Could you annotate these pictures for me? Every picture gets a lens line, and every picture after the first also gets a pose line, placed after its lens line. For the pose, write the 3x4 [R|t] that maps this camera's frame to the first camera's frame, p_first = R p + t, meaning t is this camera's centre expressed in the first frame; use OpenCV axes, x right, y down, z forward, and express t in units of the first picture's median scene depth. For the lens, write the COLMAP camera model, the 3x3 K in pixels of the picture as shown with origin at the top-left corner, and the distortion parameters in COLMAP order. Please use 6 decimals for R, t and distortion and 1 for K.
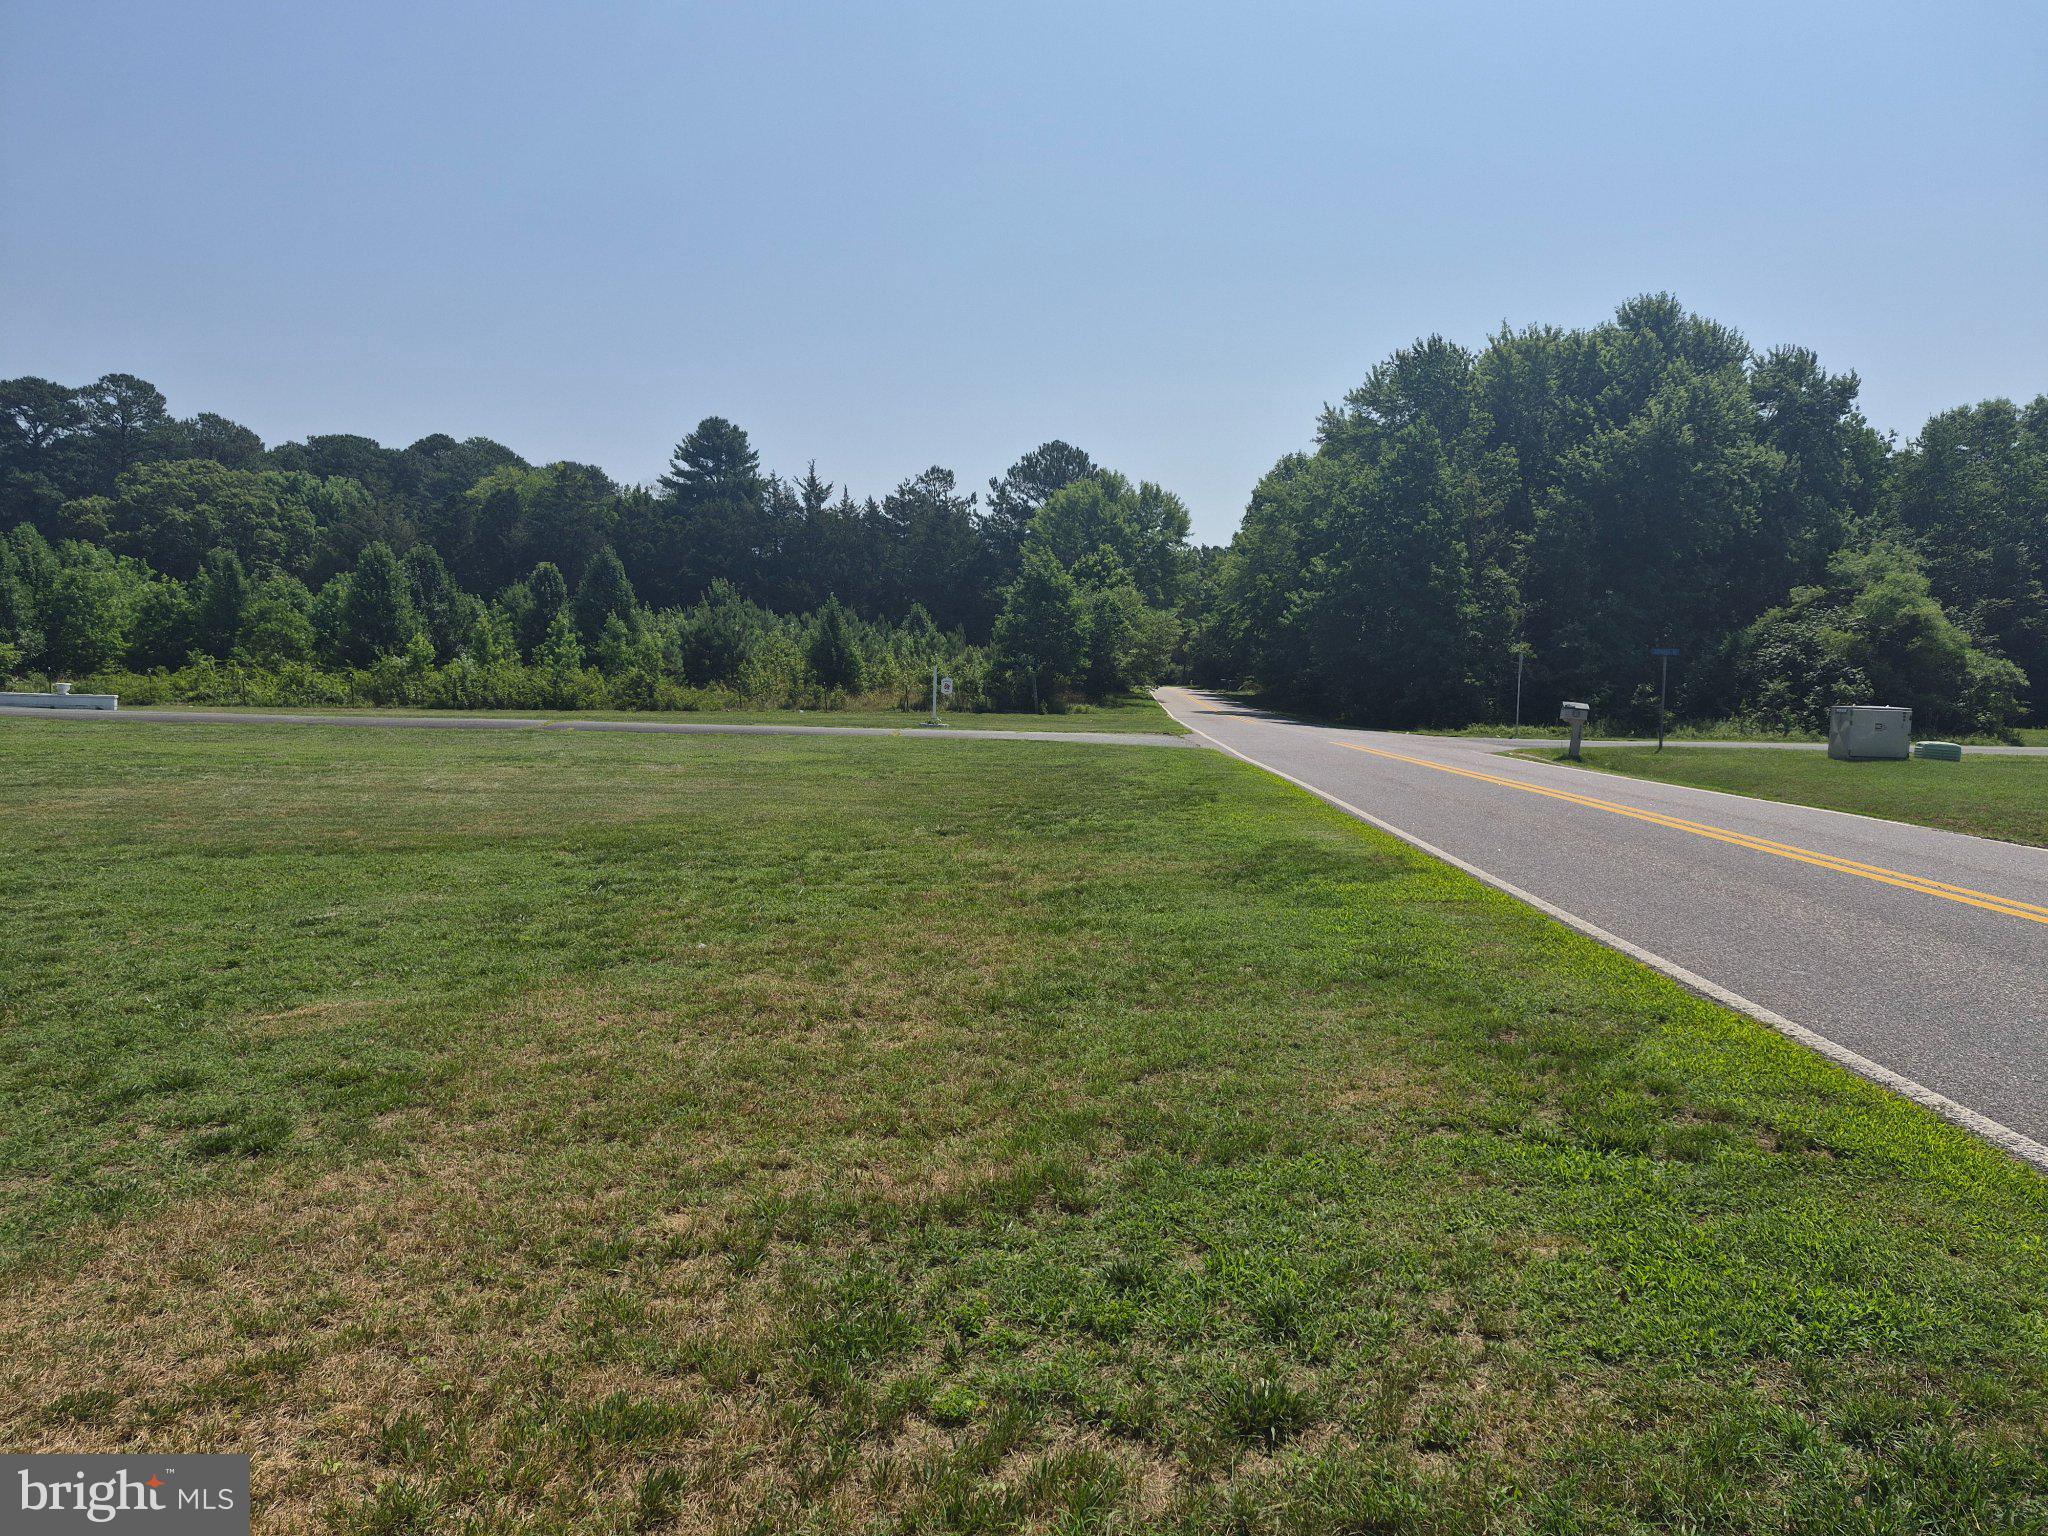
lens RADIAL K [[1410.3, 0, 1027.3], [0, 1410.3, 776.4], [0, 0, 1]] dist [0.057868, -0.061113]
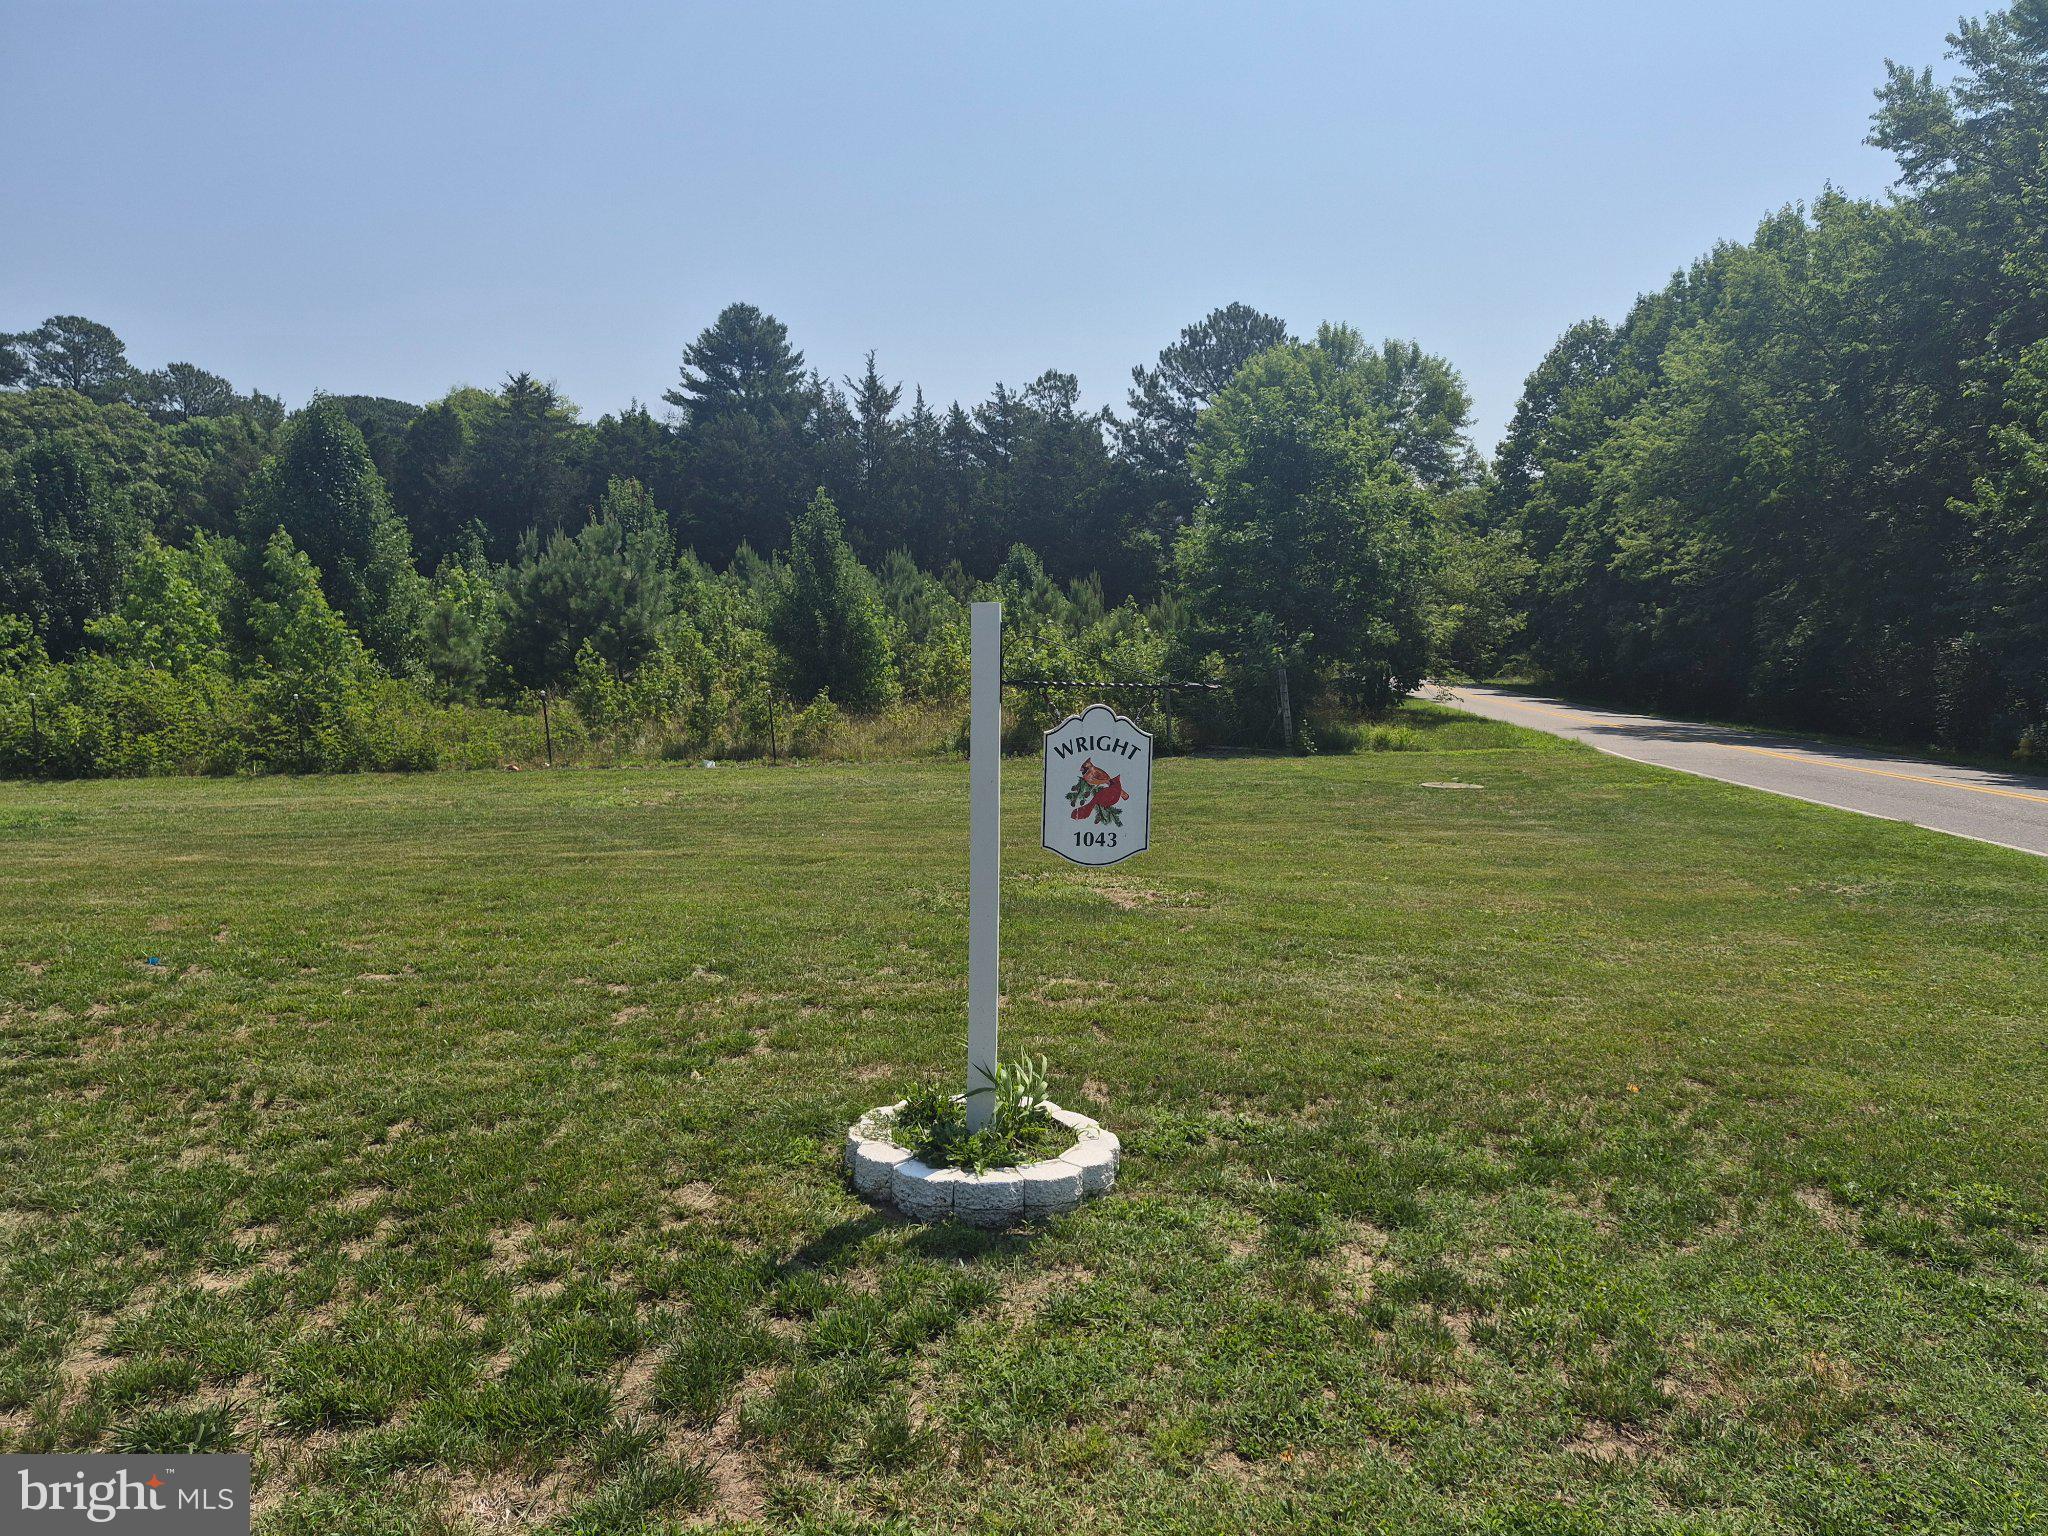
lens RADIAL K [[1410.3, 0, 1018.8], [0, 1410.3, 770.1], [0, 0, 1]] dist [0.057868, -0.061113]
pose [[0.995538, -0.010390, -0.093785, -0.019281], [0.010844, 0.999932, 0.004331, -0.024230], [0.093734, -0.005328, 0.995583, 0.327322]]
